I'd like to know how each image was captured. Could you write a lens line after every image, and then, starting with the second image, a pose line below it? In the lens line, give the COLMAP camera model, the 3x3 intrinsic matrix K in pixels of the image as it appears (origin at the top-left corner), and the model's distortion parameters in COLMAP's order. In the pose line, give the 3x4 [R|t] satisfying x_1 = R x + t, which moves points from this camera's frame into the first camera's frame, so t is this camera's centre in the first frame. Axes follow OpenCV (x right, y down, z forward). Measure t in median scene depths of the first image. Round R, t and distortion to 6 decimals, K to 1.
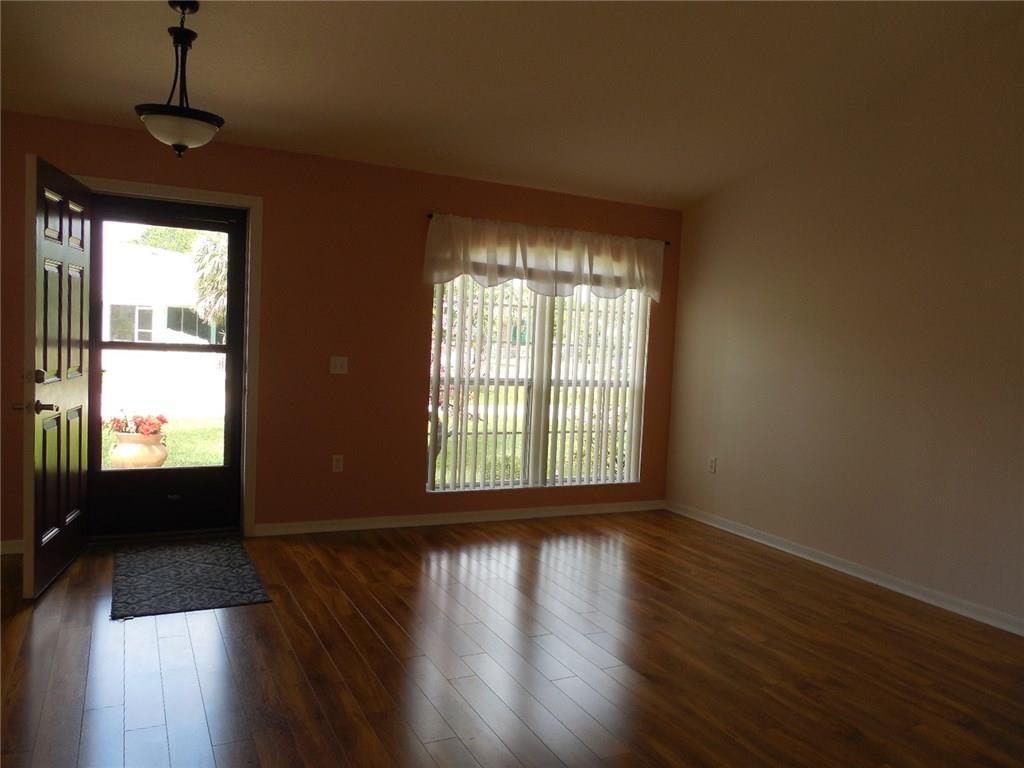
lens RADIAL K [[757.8, 0, 492.4], [0, 757.8, 380.5], [0, 0, 1]] dist [0.001780, -0.001843]
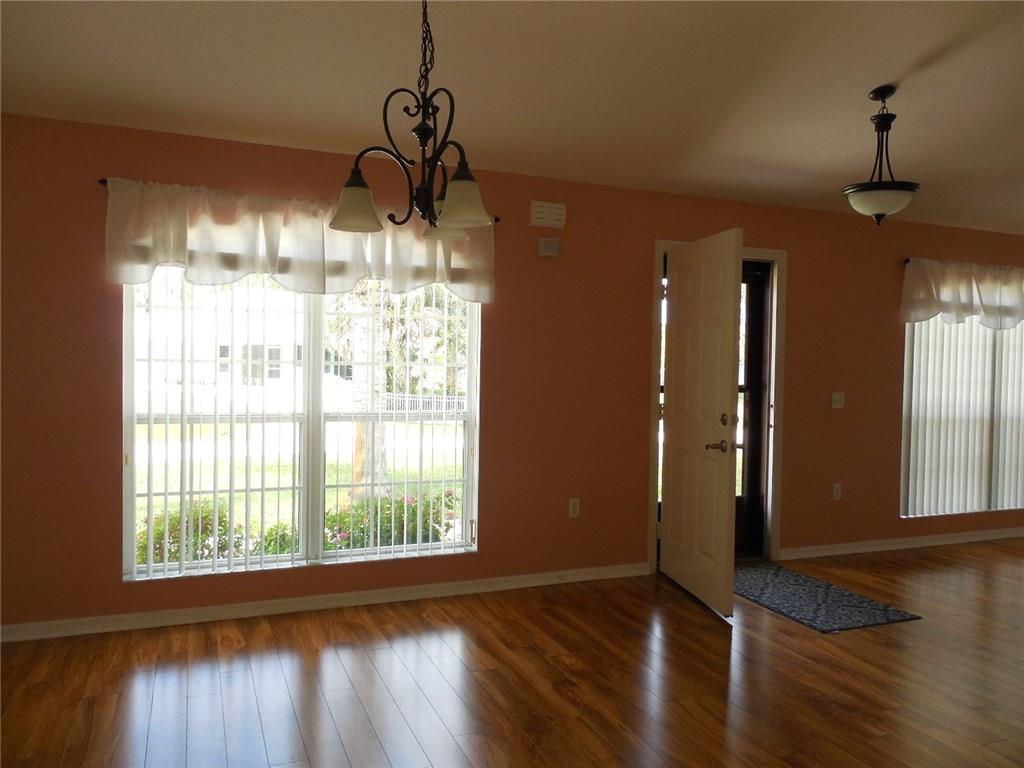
lens RADIAL K [[757.8, 0, 492.4], [0, 757.8, 380.5], [0, 0, 1]] dist [0.001780, -0.001843]
pose [[0.996344, -0.027914, -0.080742, -0.601344], [0.025000, 0.999007, -0.036877, -0.021264], [0.081692, 0.034723, 0.996053, -0.120169]]
